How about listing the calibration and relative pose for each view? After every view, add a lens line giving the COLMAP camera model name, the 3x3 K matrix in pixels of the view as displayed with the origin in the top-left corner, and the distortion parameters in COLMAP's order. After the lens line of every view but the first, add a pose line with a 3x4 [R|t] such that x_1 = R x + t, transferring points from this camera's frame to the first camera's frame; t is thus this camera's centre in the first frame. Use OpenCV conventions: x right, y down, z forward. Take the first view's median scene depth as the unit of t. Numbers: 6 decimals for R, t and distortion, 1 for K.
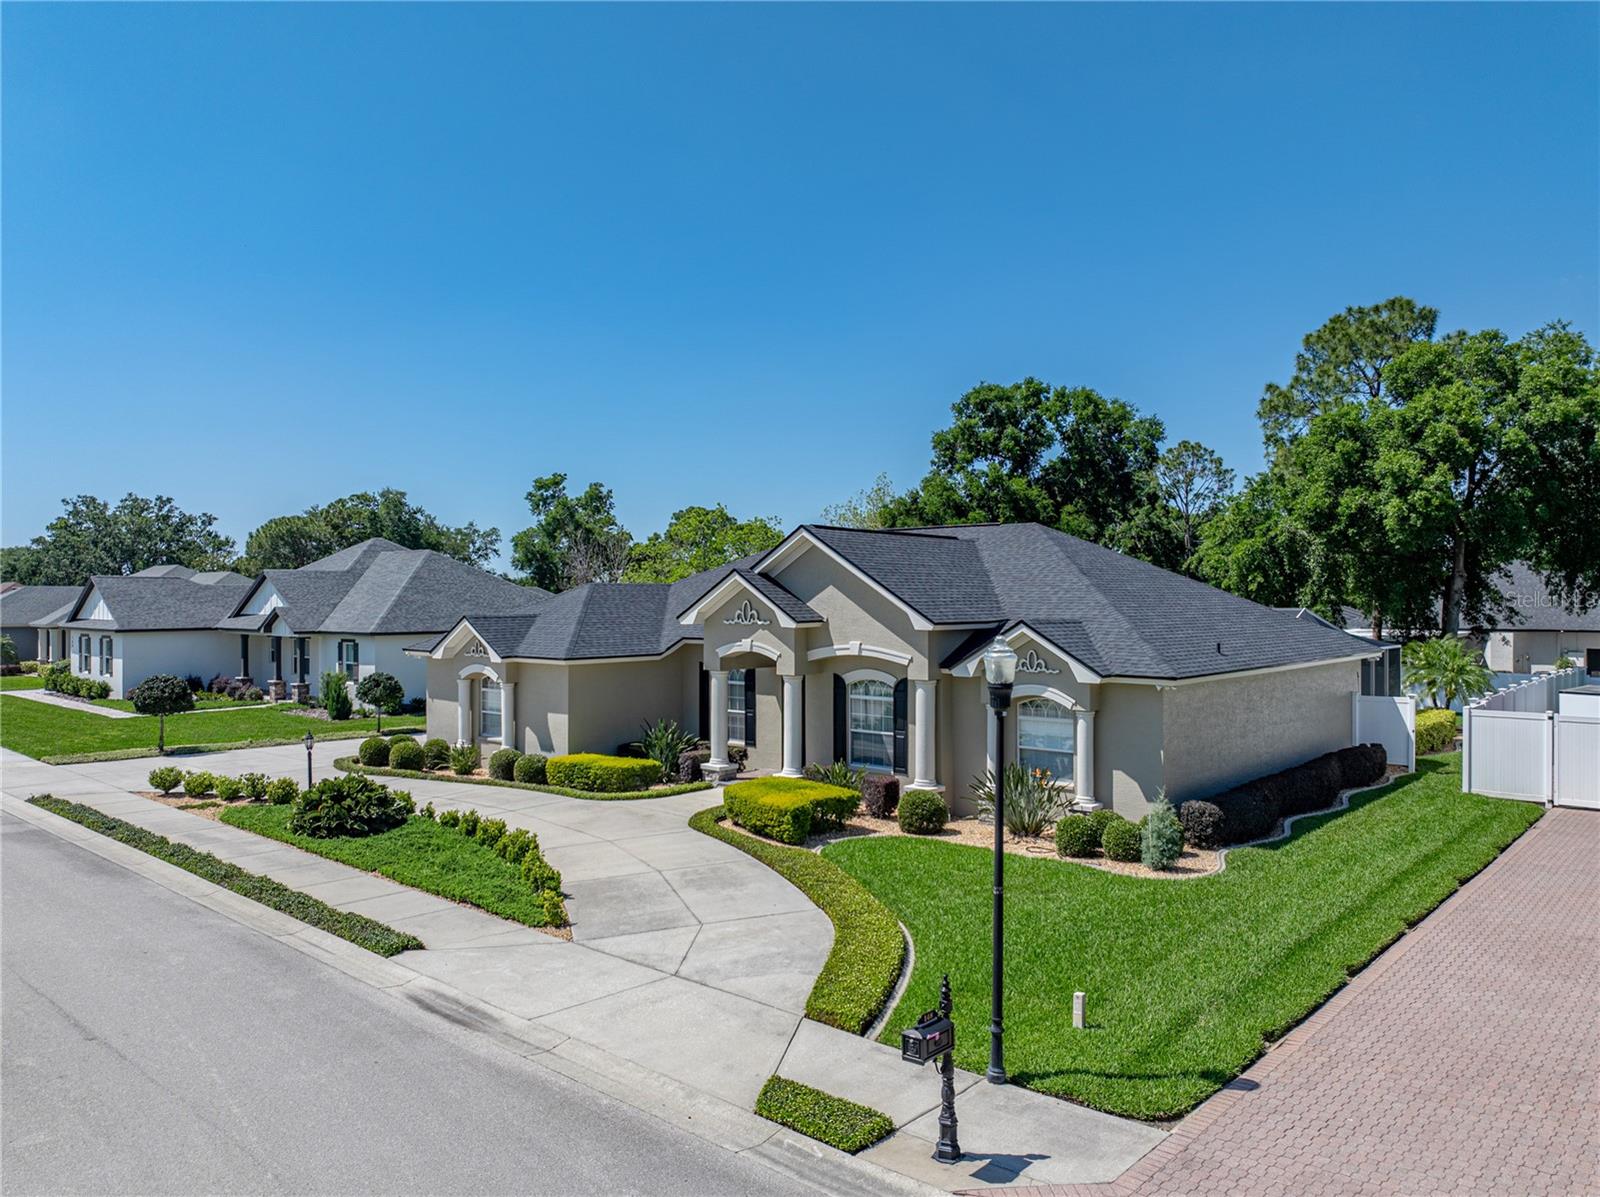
lens RADIAL K [[1133.8, 0, 798.2], [0, 1133.8, 600.2], [0, 0, 1]] dist [-0.040039, 0.005812]
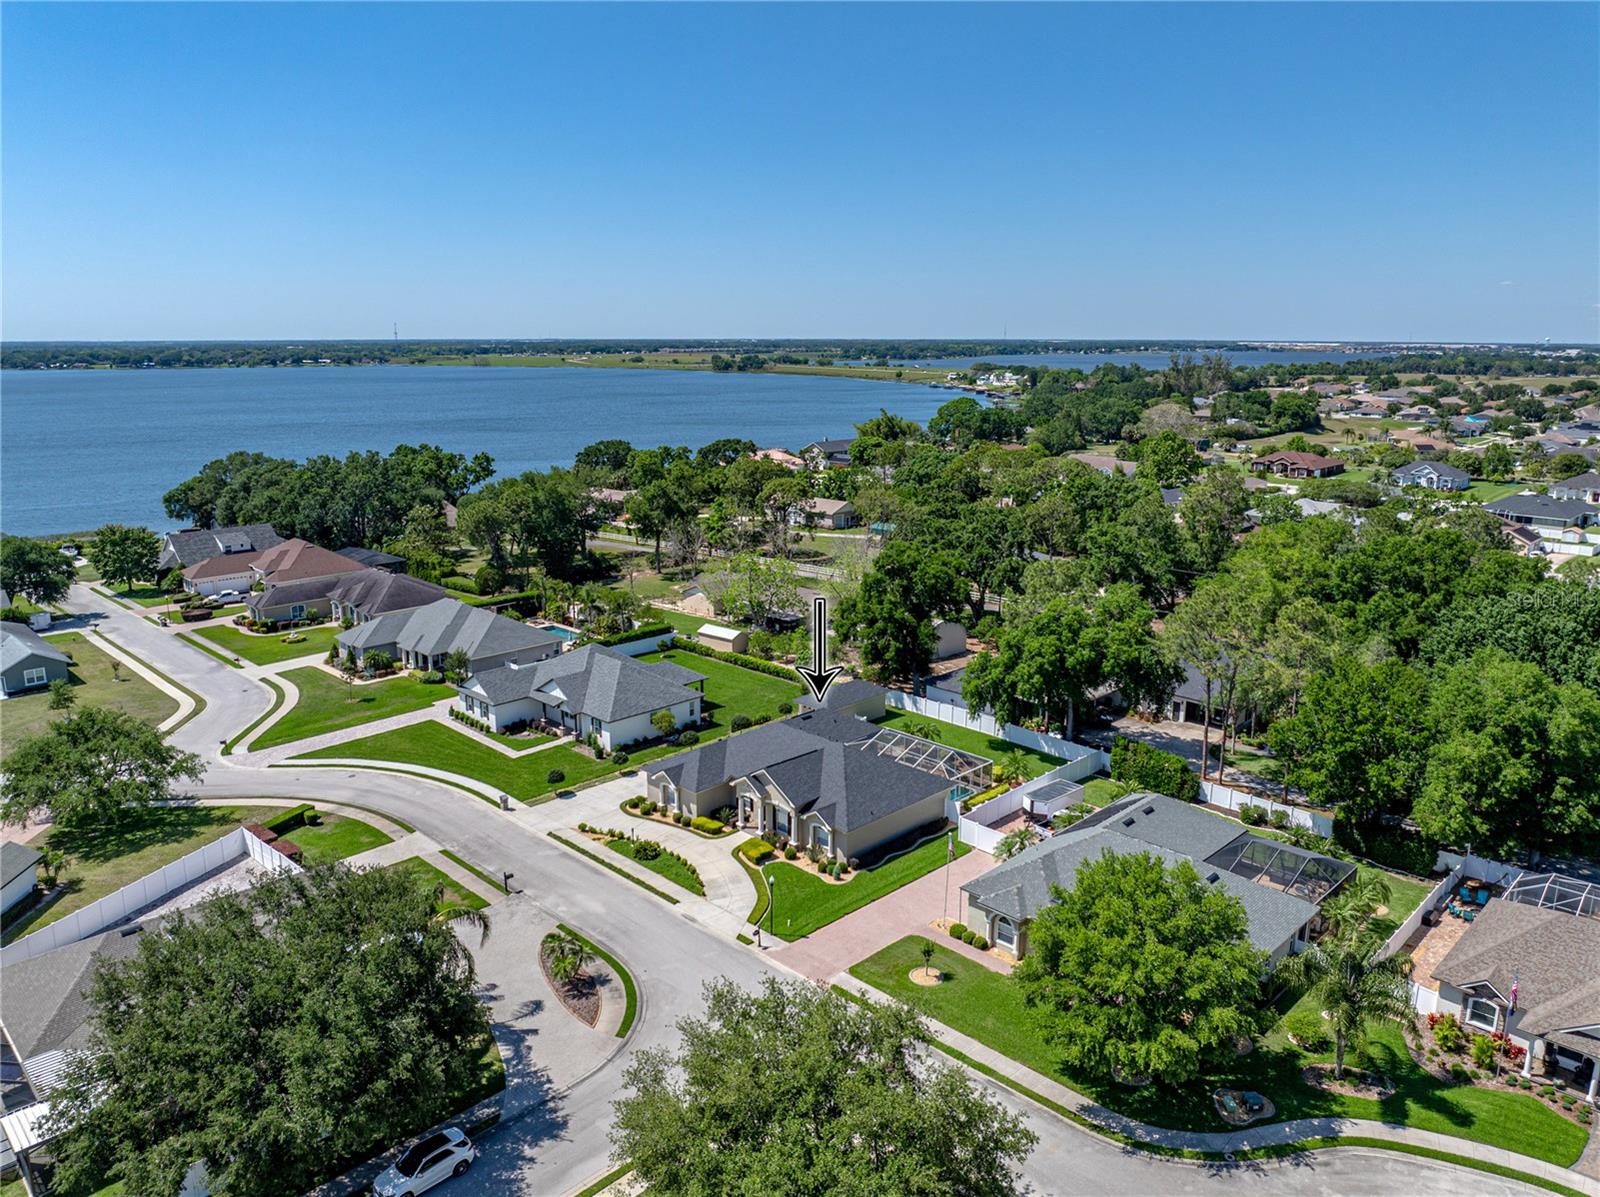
lens RADIAL K [[1133.8, 0, 803.6], [0, 1133.8, 598.3], [0, 0, 1]] dist [-0.040039, 0.005812]
pose [[0.998403, 0.015602, -0.054304, 0.304304], [-0.003081, 0.974721, 0.223404, -1.335088], [0.056417, -0.222880, 0.973212, -2.248739]]
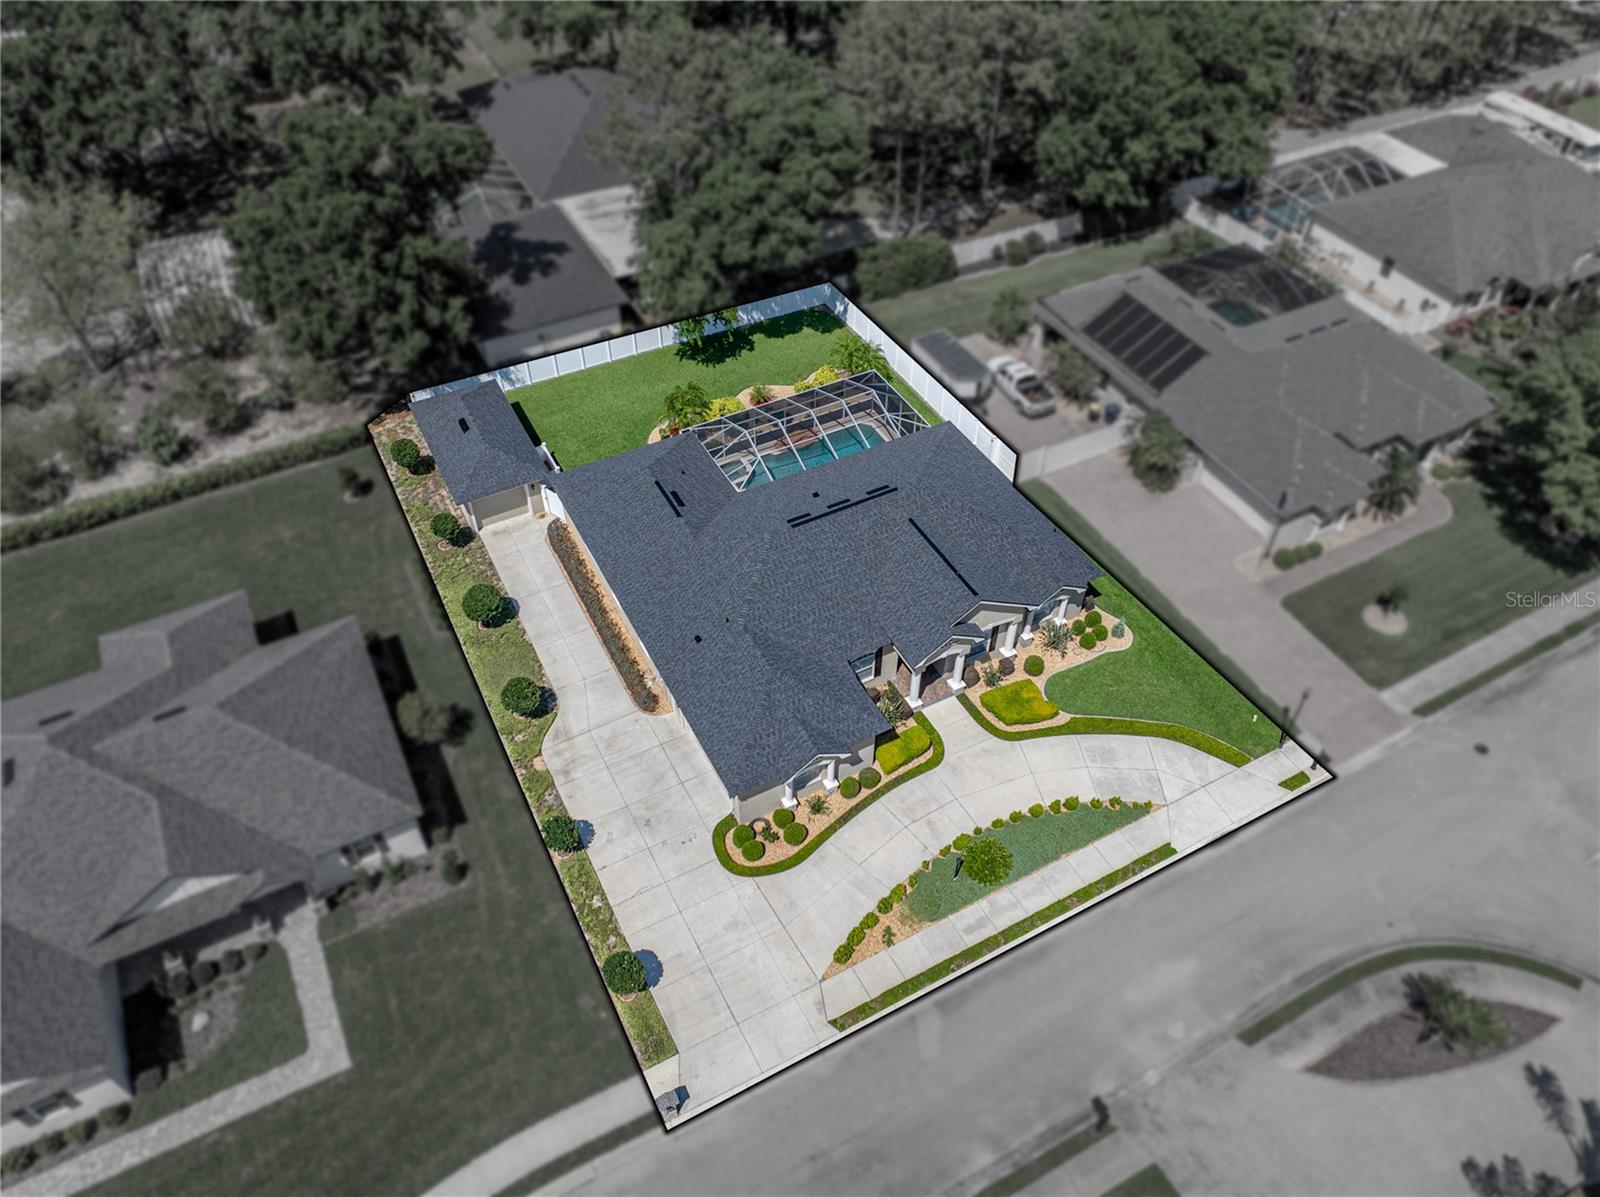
lens RADIAL K [[1133.8, 0, 797.5], [0, 1133.8, 604.3], [0, 0, 1]] dist [-0.040039, 0.005812]
pose [[0.350334, -0.675925, 0.648376, -1.344103], [-0.000603, 0.692084, 0.721817, -1.433444], [-0.936624, -0.253268, 0.242053, 0.797822]]
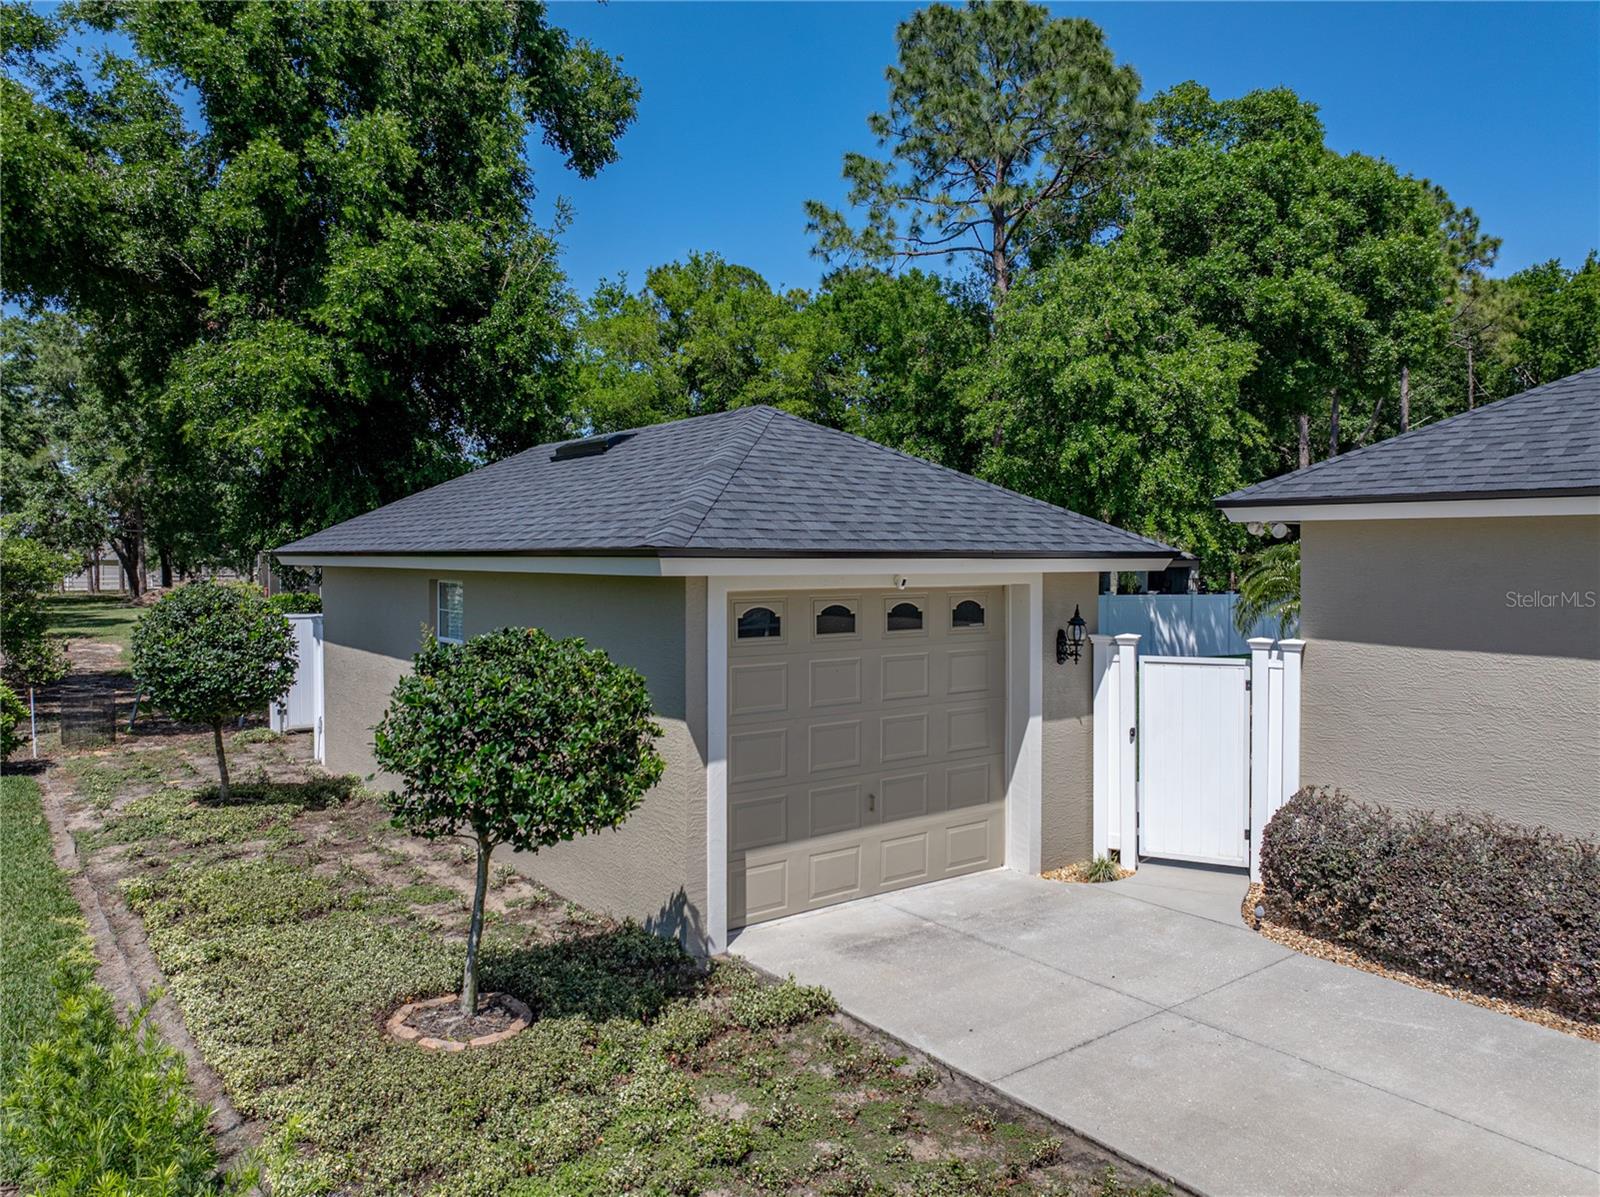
lens RADIAL K [[1133.8, 0, 798.2], [0, 1133.8, 583.2], [0, 0, 1]] dist [-0.040039, 0.005812]
pose [[0.192199, -0.024978, 0.981038, -0.216960], [0.002202, 0.999684, 0.025021, 0.069717], [-0.981354, -0.002649, 0.192193, 1.965693]]
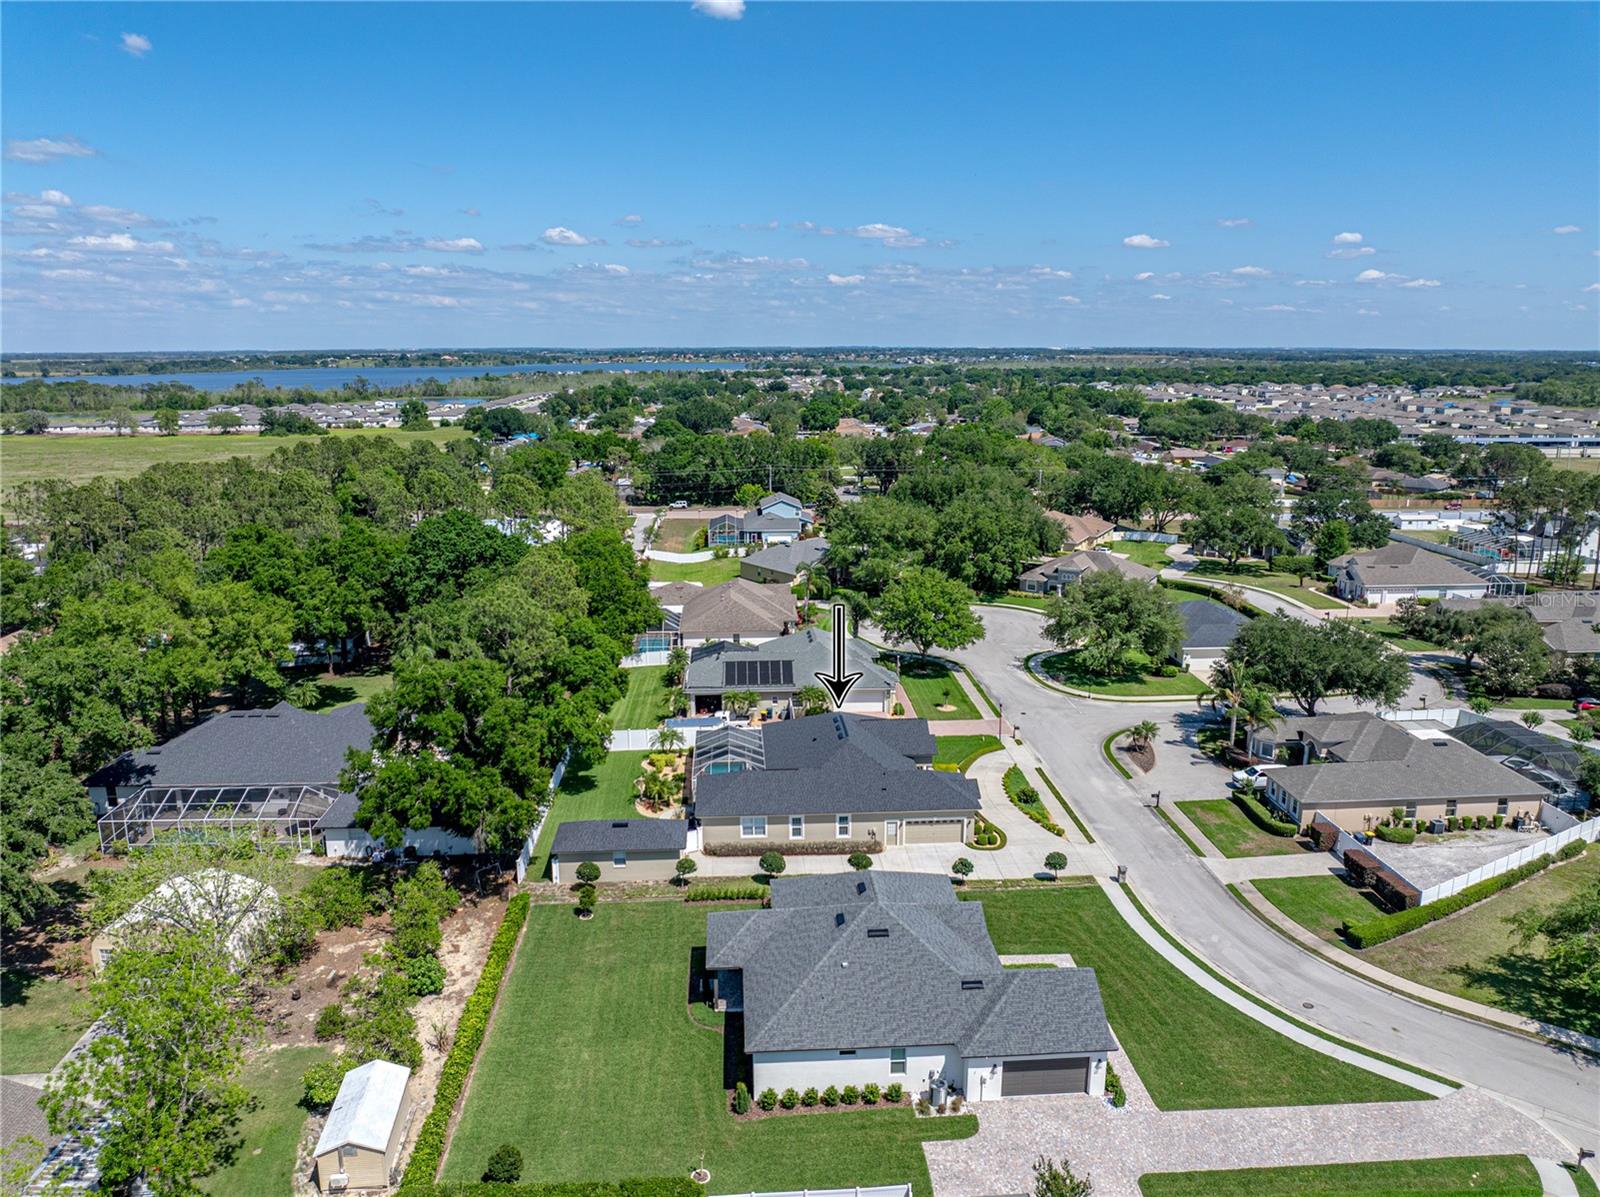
lens RADIAL K [[1133.8, 0, 797.2], [0, 1133.8, 588.1], [0, 0, 1]] dist [-0.040039, 0.005812]
pose [[-0.707051, -0.146066, 0.691913, -2.333612], [0.005101, 0.977357, 0.211536, -1.340257], [-0.707144, 0.153097, -0.690296, 3.931285]]
